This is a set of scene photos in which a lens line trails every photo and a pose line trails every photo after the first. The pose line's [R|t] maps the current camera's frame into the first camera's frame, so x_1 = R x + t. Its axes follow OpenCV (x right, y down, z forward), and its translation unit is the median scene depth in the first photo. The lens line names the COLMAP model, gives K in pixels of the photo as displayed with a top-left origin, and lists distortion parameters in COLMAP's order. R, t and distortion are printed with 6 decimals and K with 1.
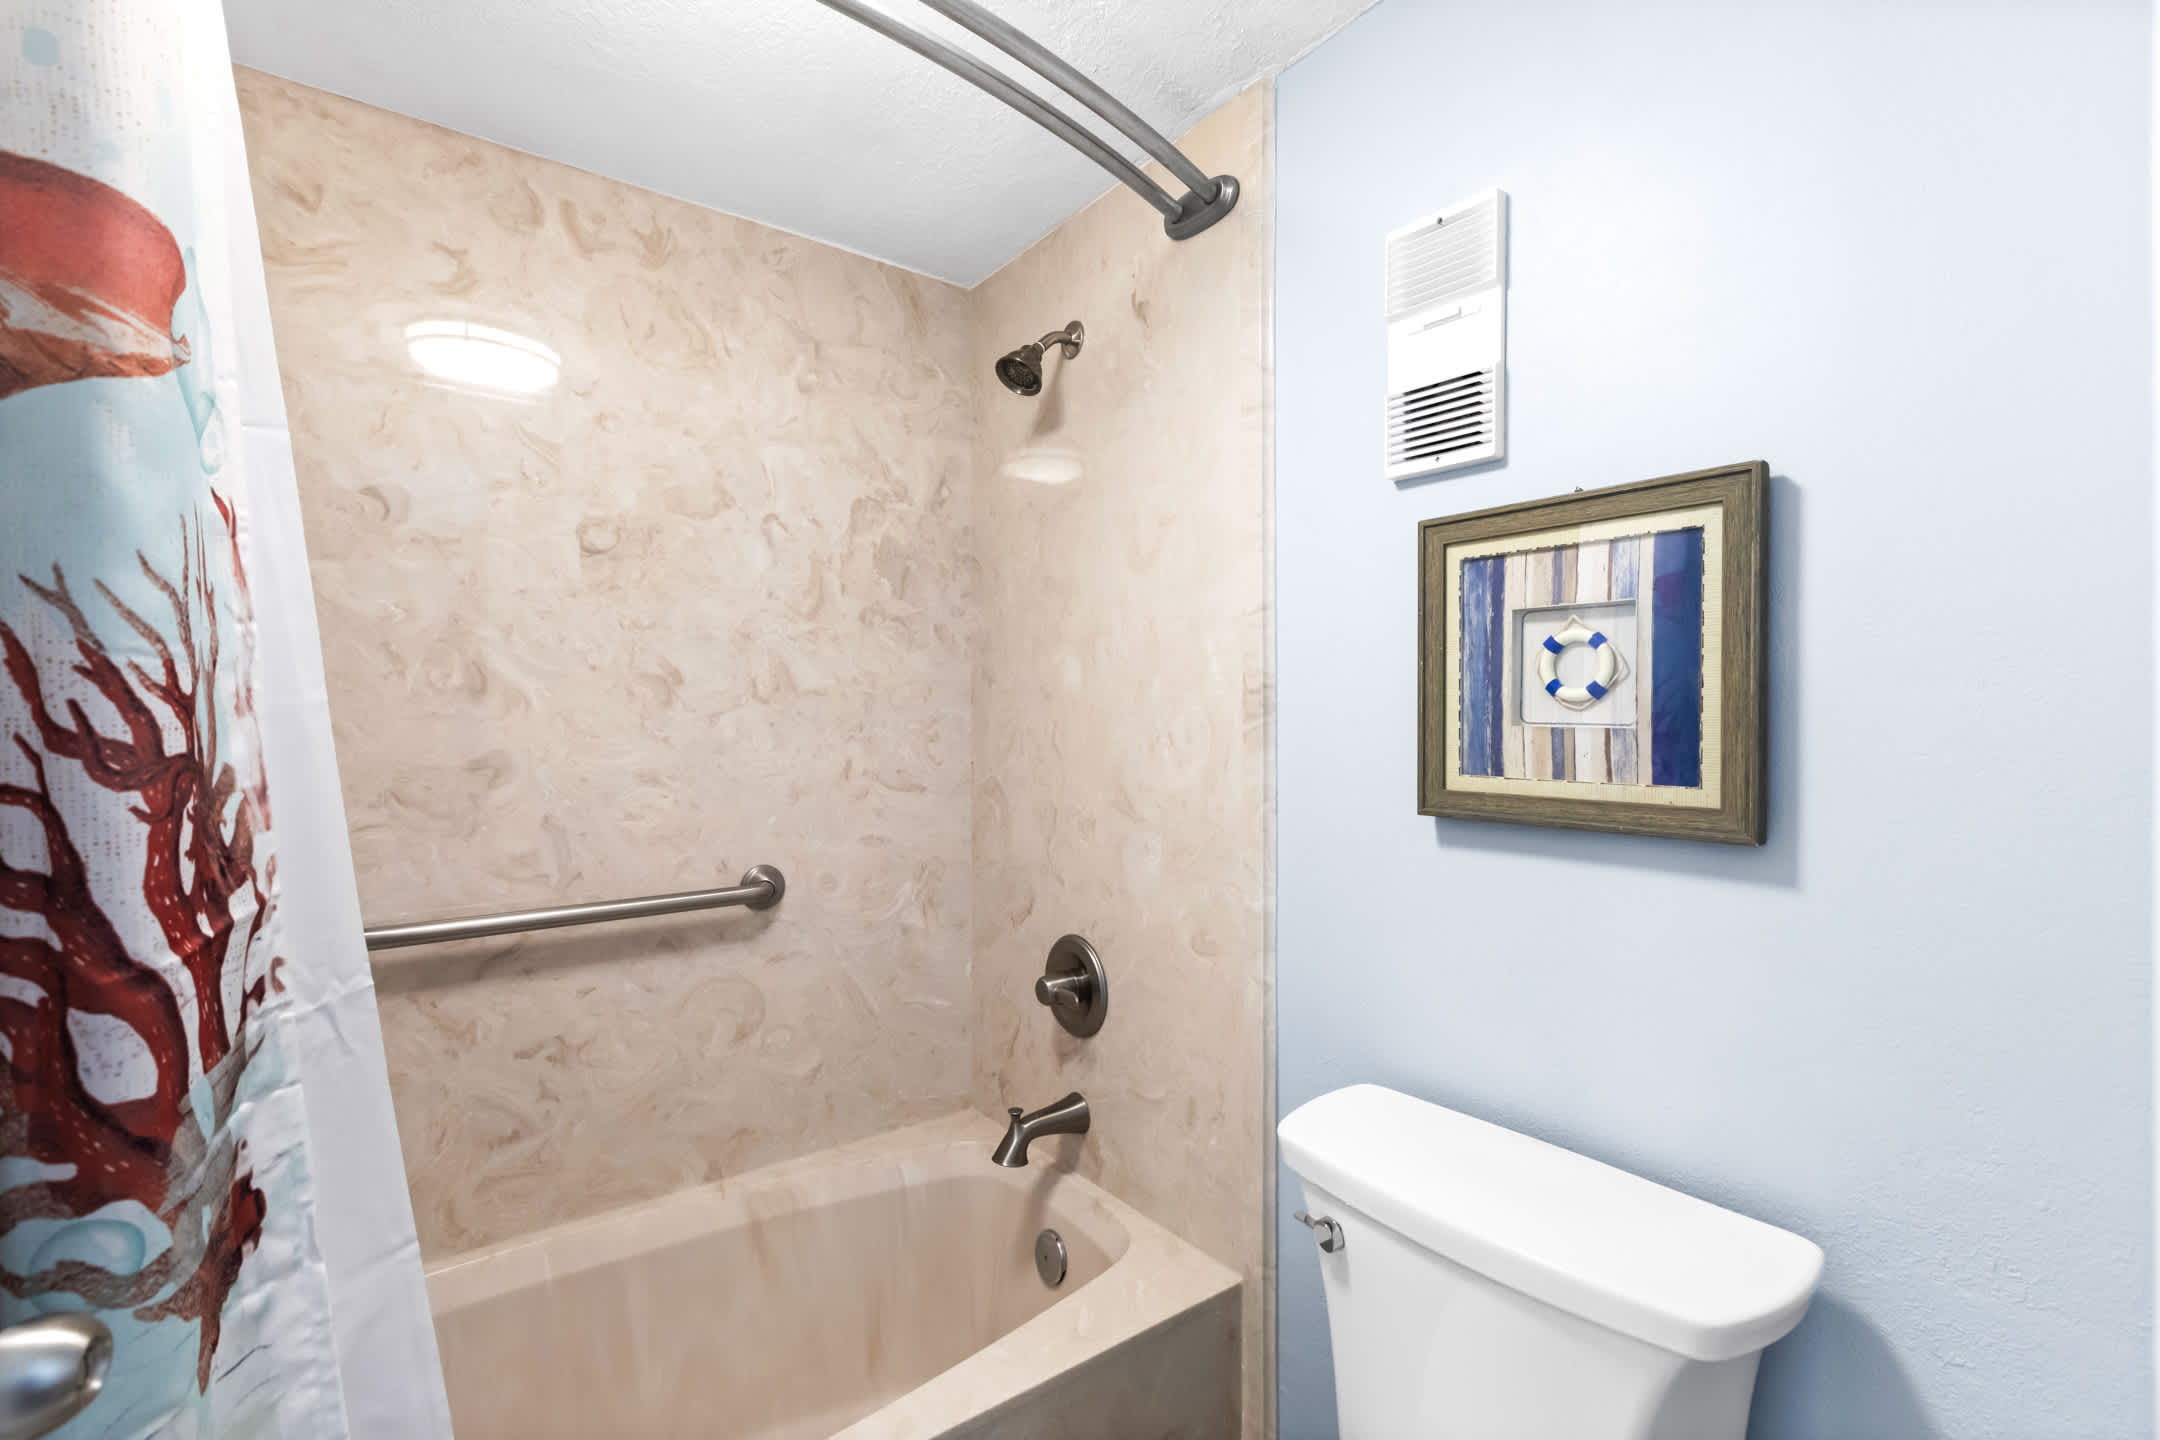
lens RADIAL K [[972.0, 0, 1082.5], [0, 972.0, 727.7], [0, 0, 1]] dist [0.002306, -0.000302]
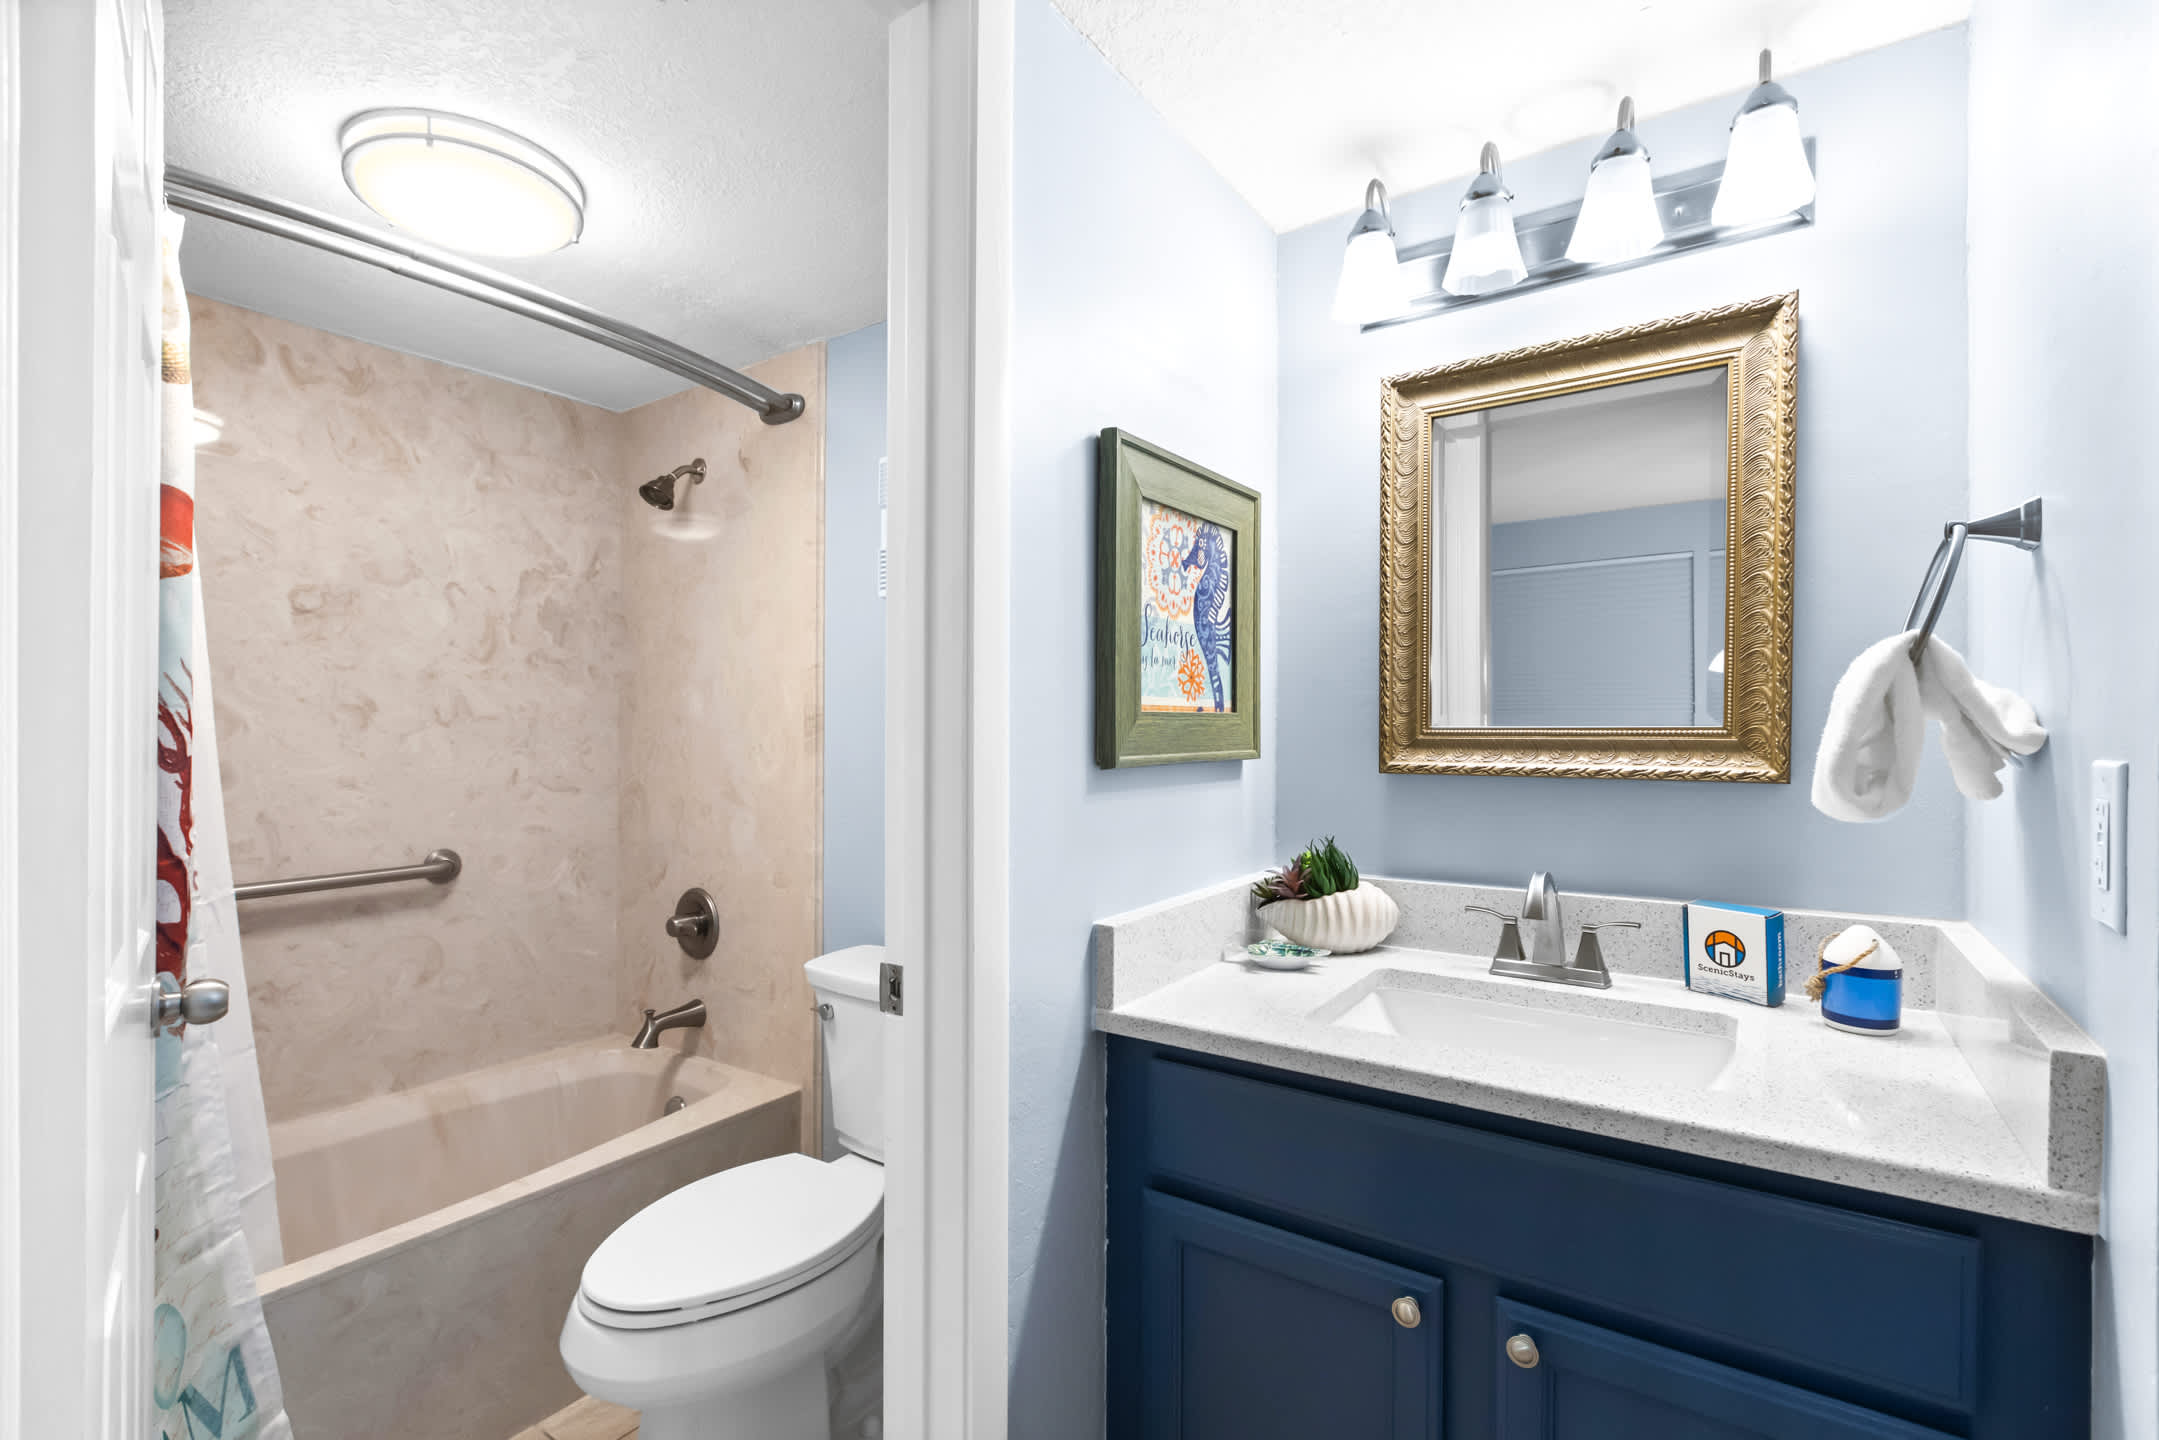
lens RADIAL K [[971.6, 0, 1073.3], [0, 971.6, 704.4], [0, 0, 1]] dist [0.002306, -0.000302]
pose [[0.948117, 0.003089, 0.317907, 0.063632], [0.010049, 0.999162, -0.039681, 0.006966], [-0.317763, 0.040817, 0.947291, -0.550689]]
